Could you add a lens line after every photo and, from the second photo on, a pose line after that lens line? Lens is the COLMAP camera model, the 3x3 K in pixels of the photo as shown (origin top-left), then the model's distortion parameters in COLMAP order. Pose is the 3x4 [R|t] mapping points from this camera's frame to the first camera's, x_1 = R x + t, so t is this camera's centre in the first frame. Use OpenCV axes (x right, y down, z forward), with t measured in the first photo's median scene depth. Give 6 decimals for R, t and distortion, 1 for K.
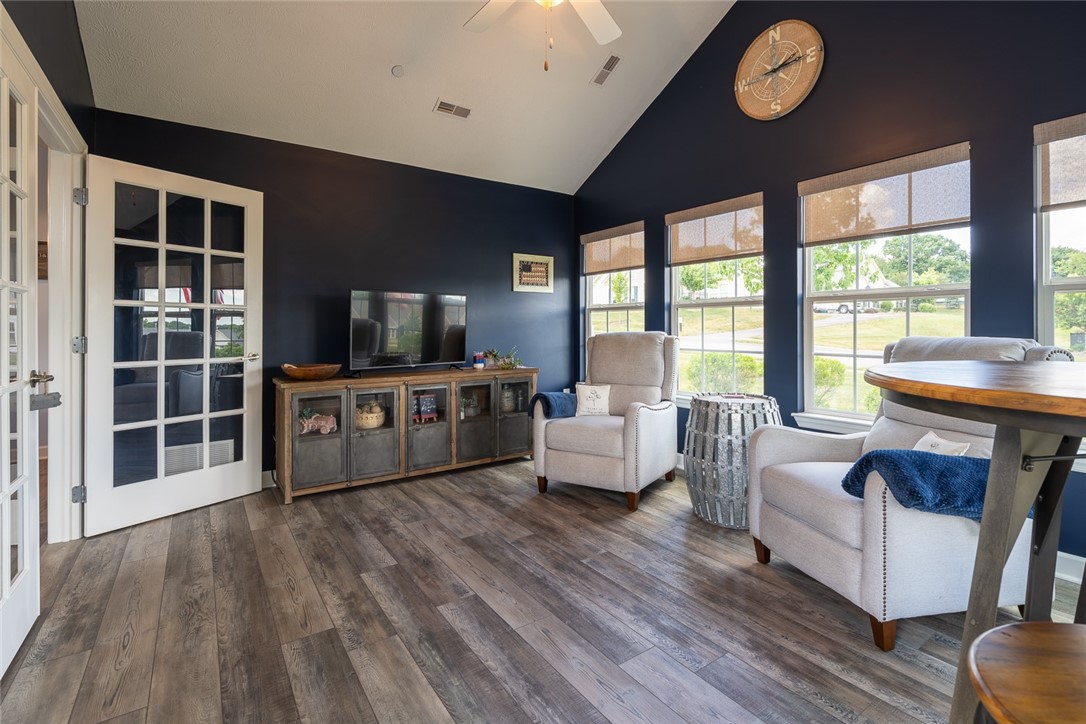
lens RADIAL K [[504.6, 0, 545.3], [0, 504.6, 333.6], [0, 0, 1]] dist [0.002660, 0.000779]
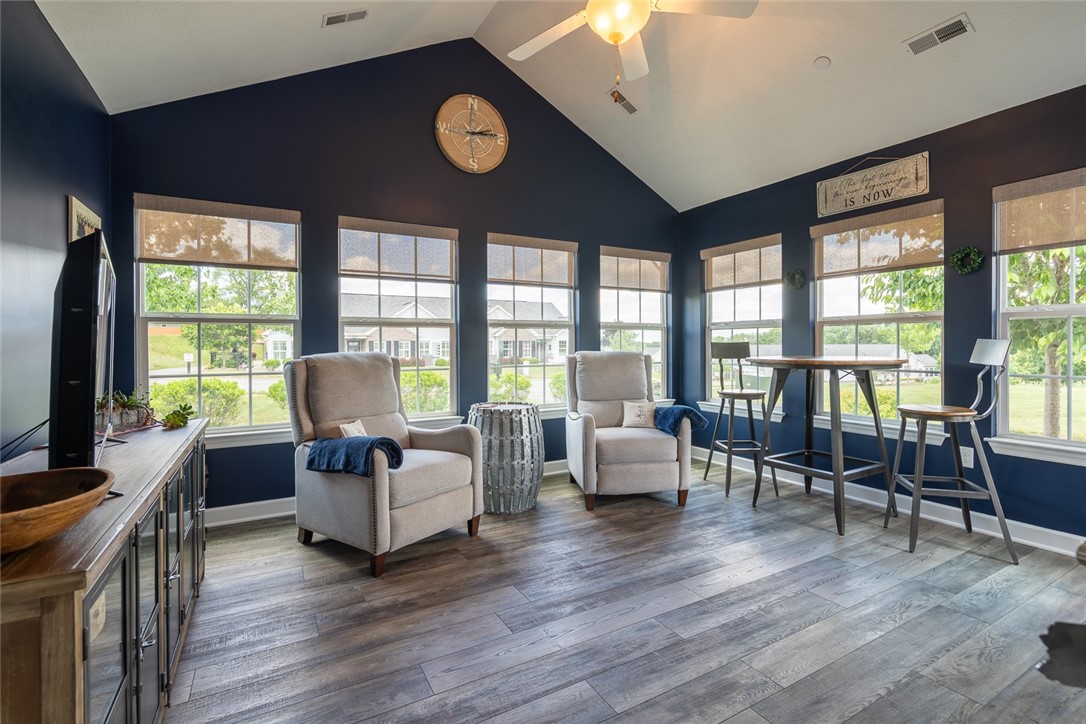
lens RADIAL K [[505.2, 0, 545.9], [0, 505.2, 350.5], [0, 0, 1]] dist [0.000901, 0.000292]
pose [[0.086509, -0.012324, 0.996175, -0.830982], [0.014562, 0.999832, 0.011104, -0.014164], [-0.996145, 0.013546, 0.086674, 0.820314]]
